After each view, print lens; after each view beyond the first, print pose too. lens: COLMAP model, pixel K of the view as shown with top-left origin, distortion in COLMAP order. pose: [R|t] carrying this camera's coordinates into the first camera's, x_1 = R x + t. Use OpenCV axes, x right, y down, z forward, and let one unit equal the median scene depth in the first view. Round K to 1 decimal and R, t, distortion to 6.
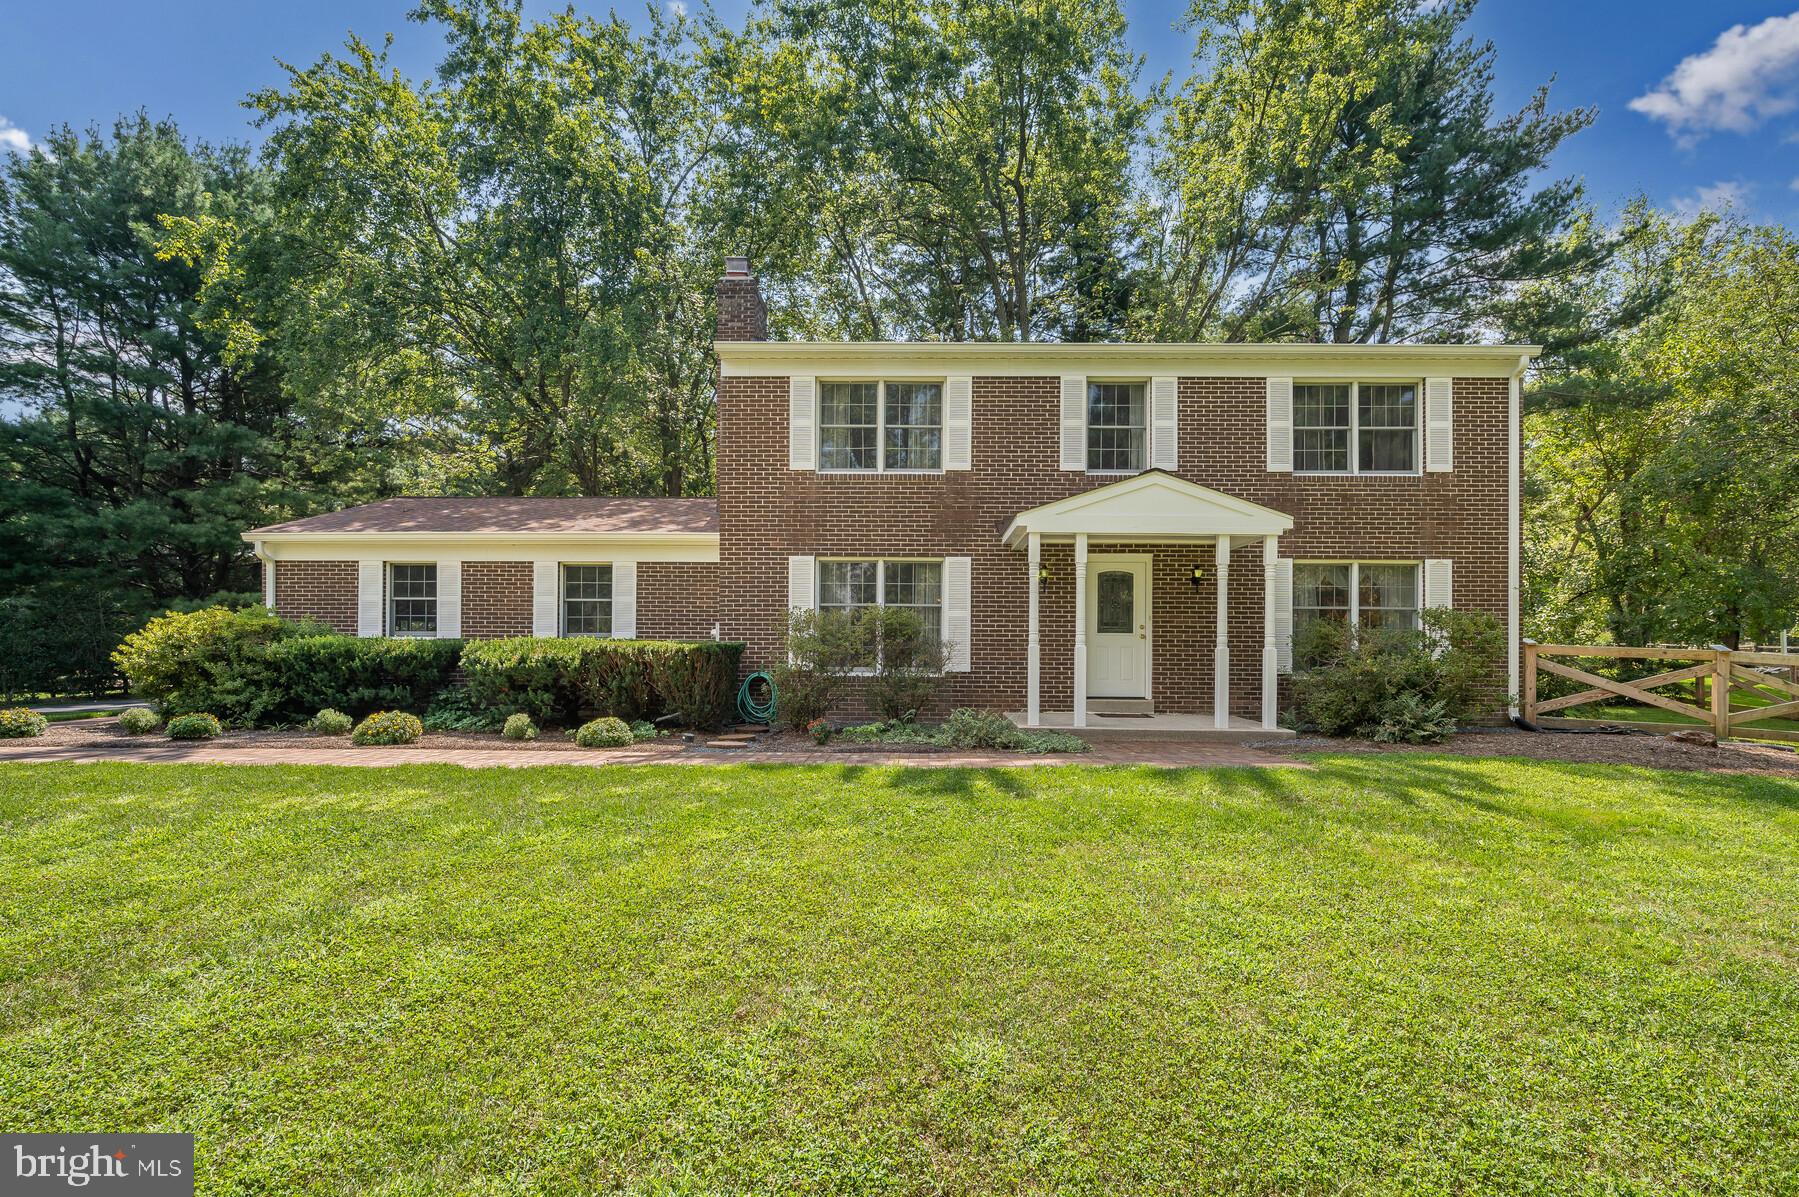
lens RADIAL K [[784.3, 0, 899.5], [0, 784.3, 598.5], [0, 0, 1]] dist [-0.002320, -0.000103]
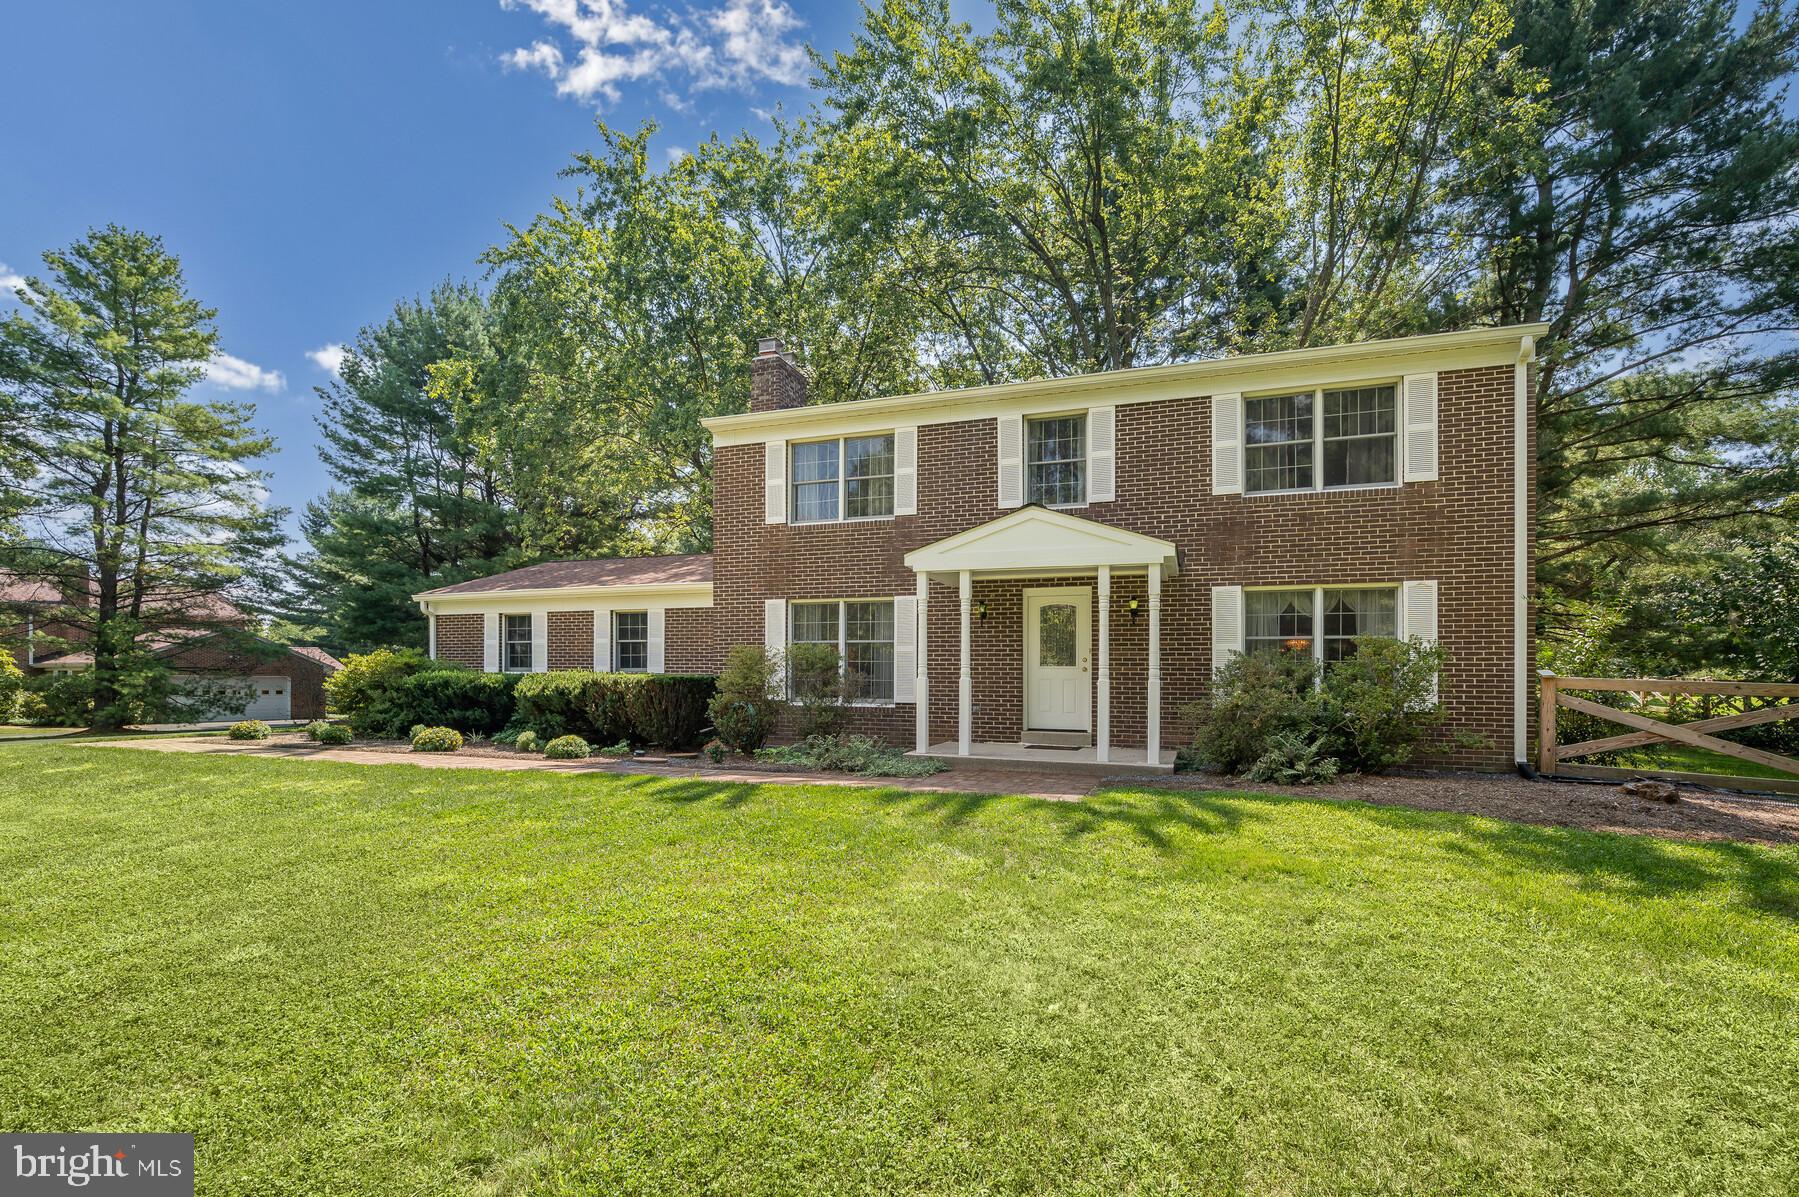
lens RADIAL K [[759.9, 0, 903.6], [0, 759.9, 637.6], [0, 0, 1]] dist [-0.002582, -0.000026]
pose [[0.951896, -0.016229, -0.305992, 0.387868], [0.016913, 0.999857, -0.000416, 0.004724], [0.305955, -0.004779, 0.952034, 0.009243]]
